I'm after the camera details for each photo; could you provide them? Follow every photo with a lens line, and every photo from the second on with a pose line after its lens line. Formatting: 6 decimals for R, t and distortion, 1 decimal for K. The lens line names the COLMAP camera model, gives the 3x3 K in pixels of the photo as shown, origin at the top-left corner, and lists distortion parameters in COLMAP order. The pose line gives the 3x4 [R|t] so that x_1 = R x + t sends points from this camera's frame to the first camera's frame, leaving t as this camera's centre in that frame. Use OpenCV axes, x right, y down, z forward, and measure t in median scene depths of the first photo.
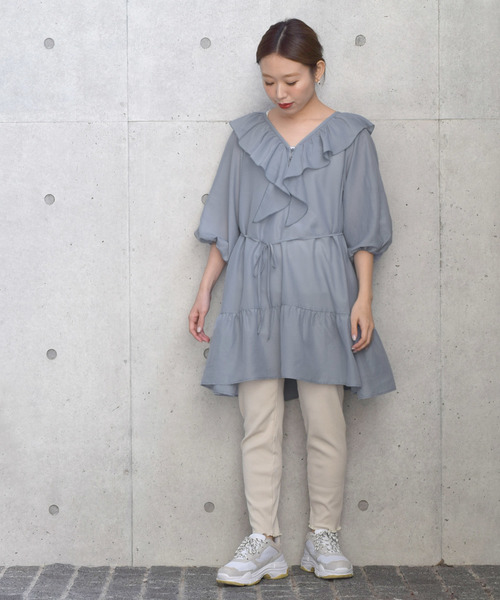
lens RADIAL K [[2965.3, 0, 250.0], [0, 2965.3, 300.0], [0, 0, 1]] dist [-0.048002, -16.775128]
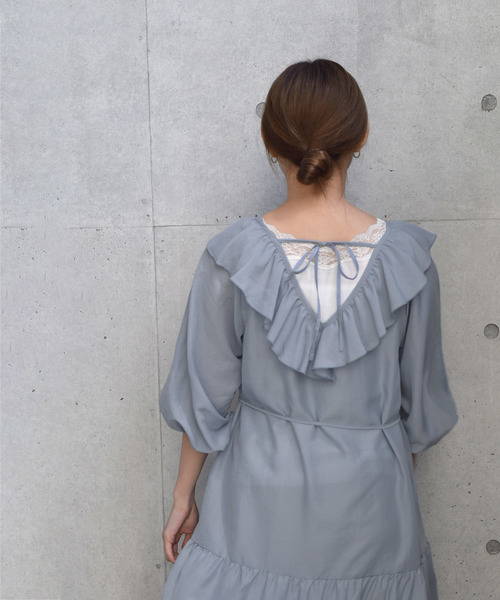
lens RADIAL K [[3236.7, 0, 250.0], [0, 3236.7, 300.0], [0, 0, 1]] dist [-0.367860, 4.638182]
pose [[0.999614, -0.016536, -0.022311, -0.002079], [0.015632, 0.999073, -0.040110, -0.012521], [0.022953, 0.039746, 0.998946, 0.247895]]
